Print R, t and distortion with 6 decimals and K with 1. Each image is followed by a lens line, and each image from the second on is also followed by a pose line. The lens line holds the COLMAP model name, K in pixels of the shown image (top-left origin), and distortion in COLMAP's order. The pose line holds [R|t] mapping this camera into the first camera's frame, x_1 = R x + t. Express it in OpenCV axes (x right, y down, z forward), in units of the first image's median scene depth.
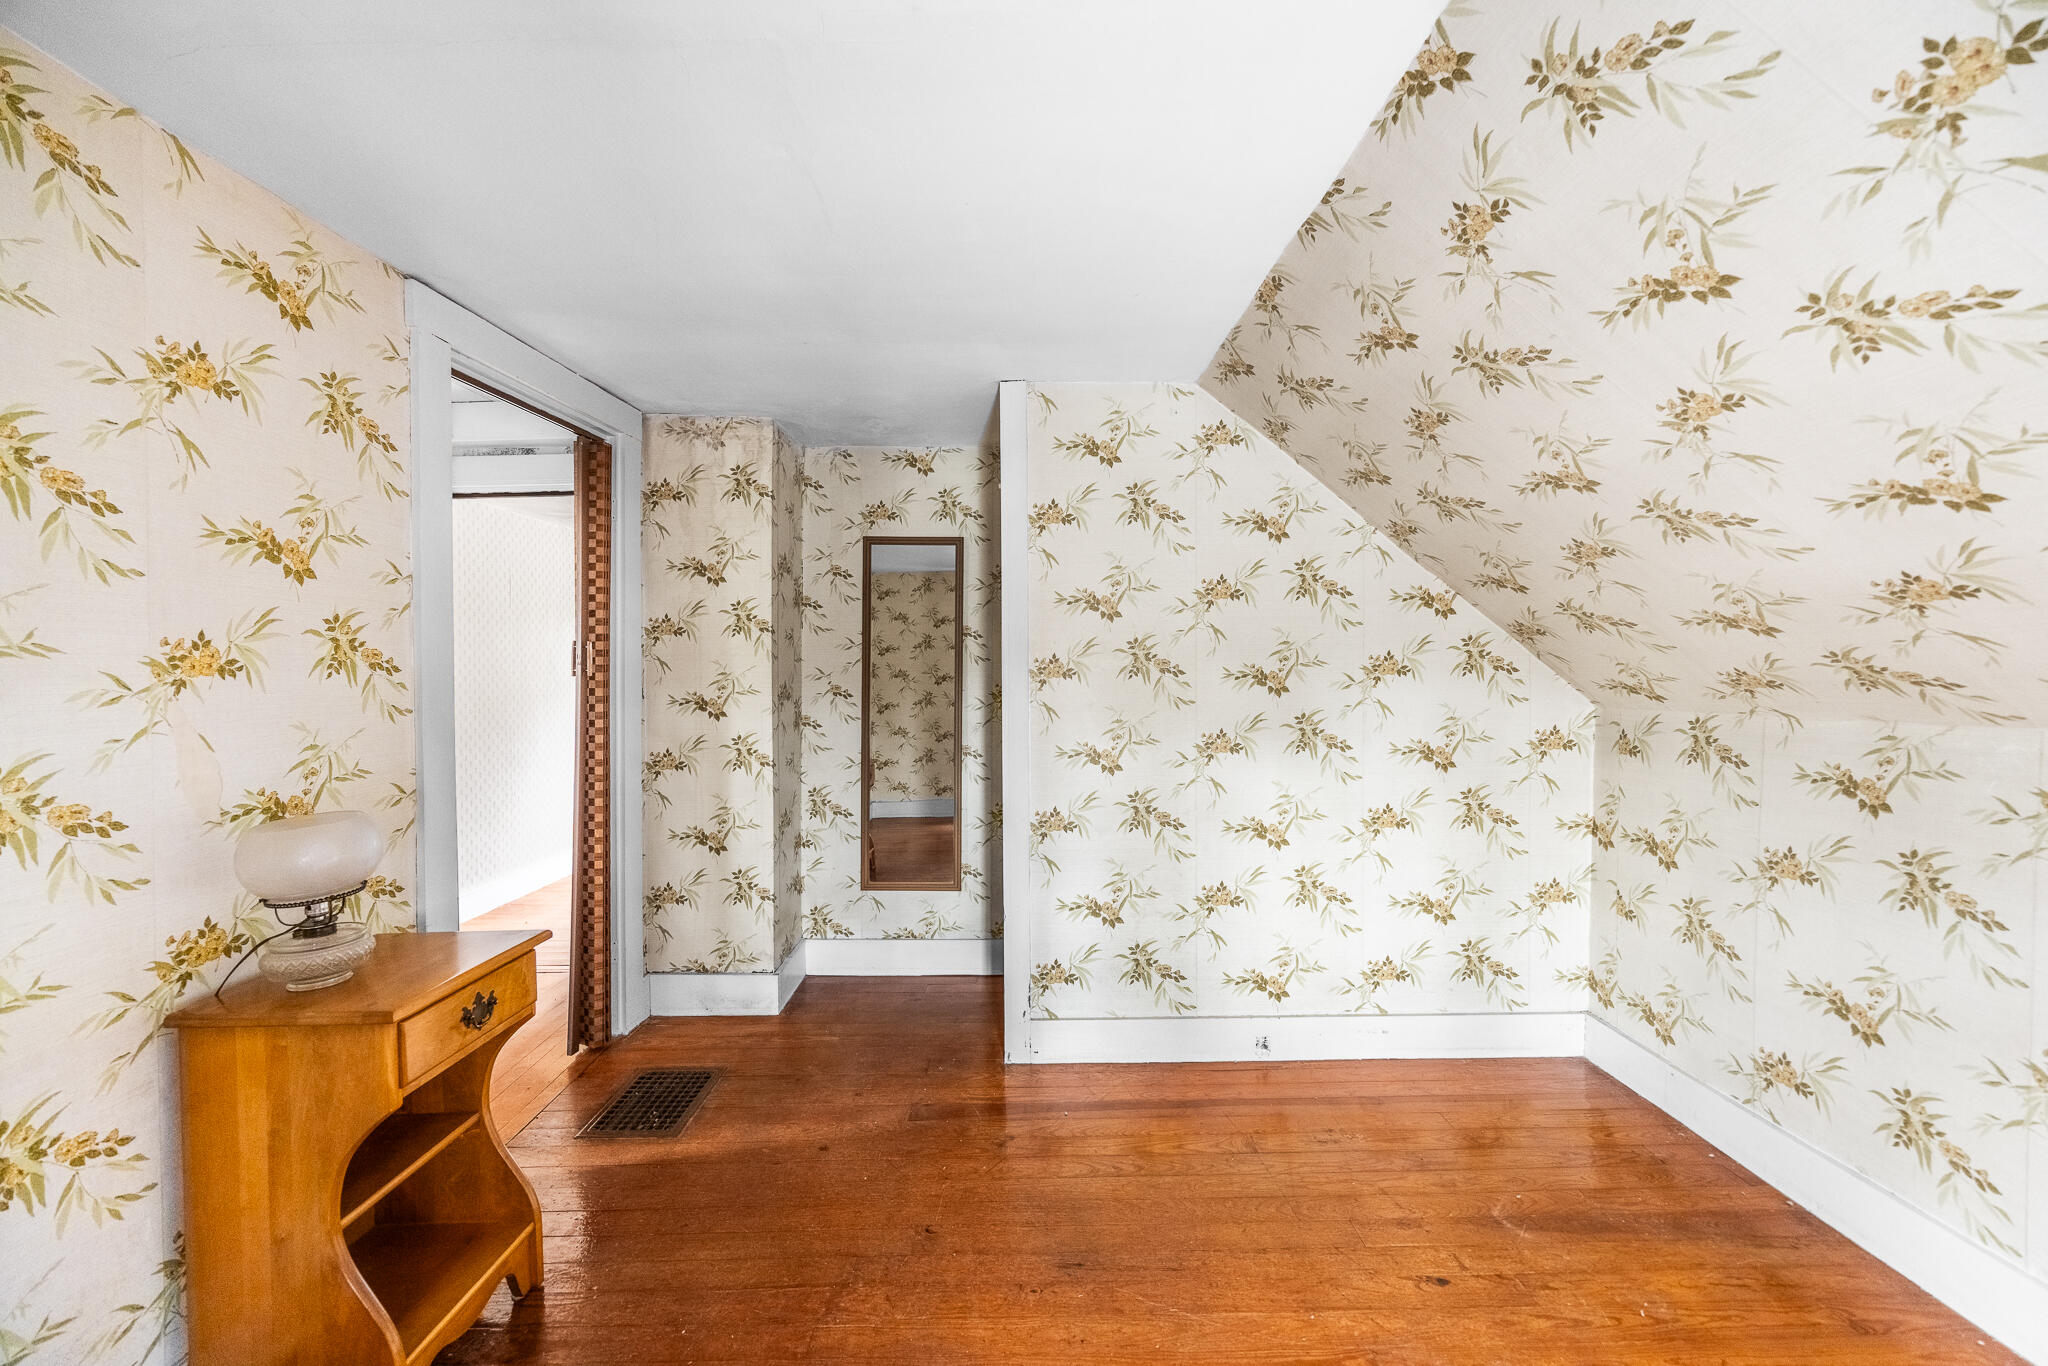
lens RADIAL K [[765.2, 0, 1035.9], [0, 765.2, 672.8], [0, 0, 1]] dist [0.000631, 0.000050]
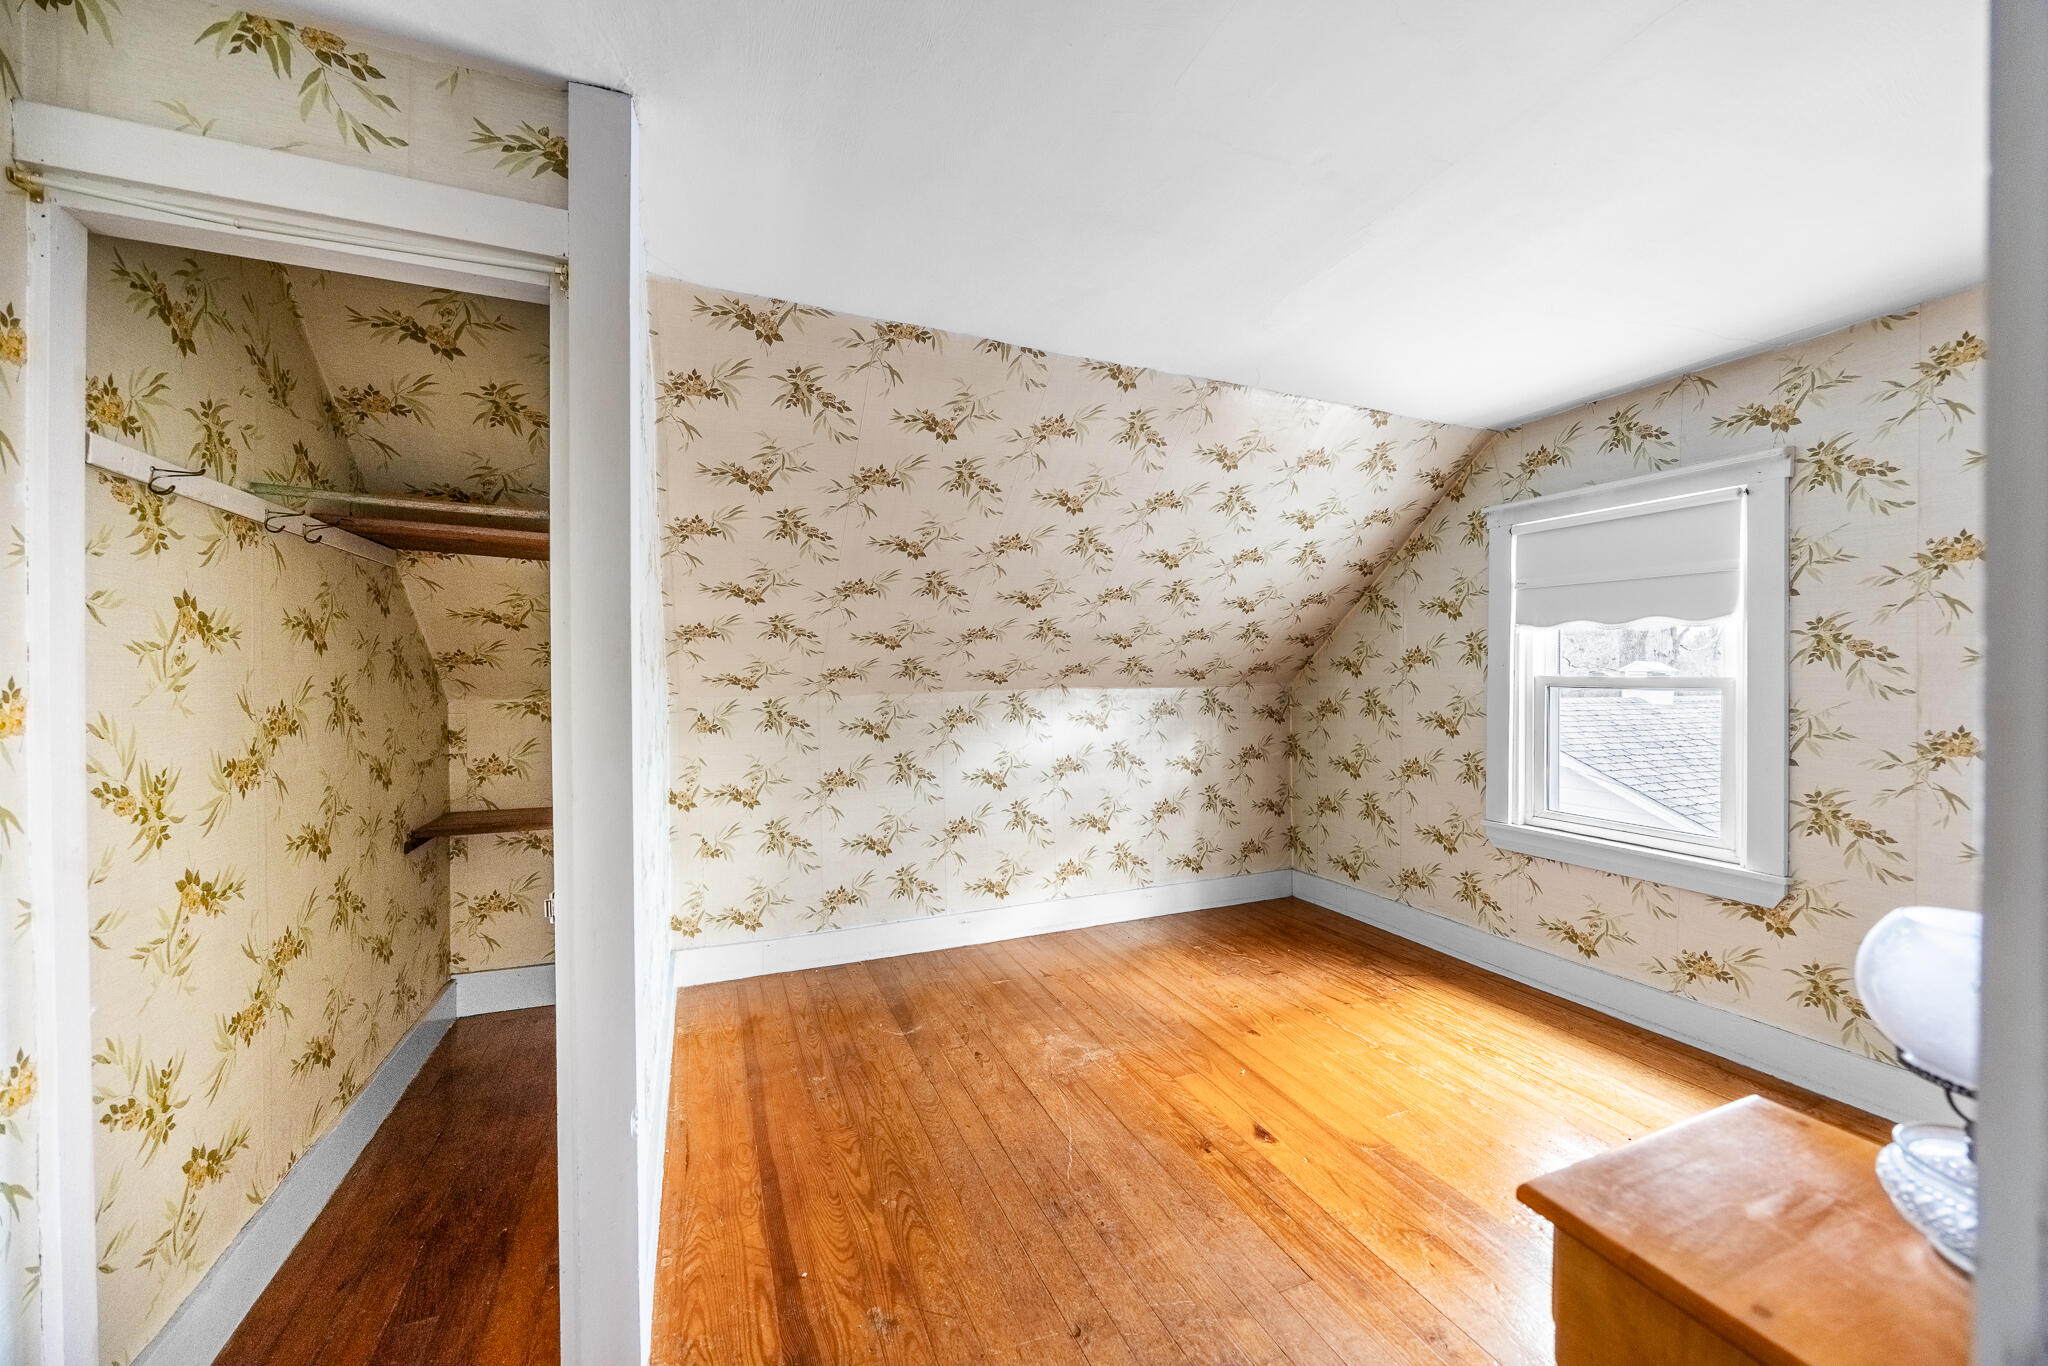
lens RADIAL K [[765.2, 0, 1035.9], [0, 765.2, 672.8], [0, 0, 1]] dist [0.000631, 0.000050]
pose [[-0.362076, -0.000078, 0.932149, -0.870198], [0.000291, 1.000000, 0.000197, 0.008877], [-0.932149, 0.000342, -0.362076, 1.300155]]
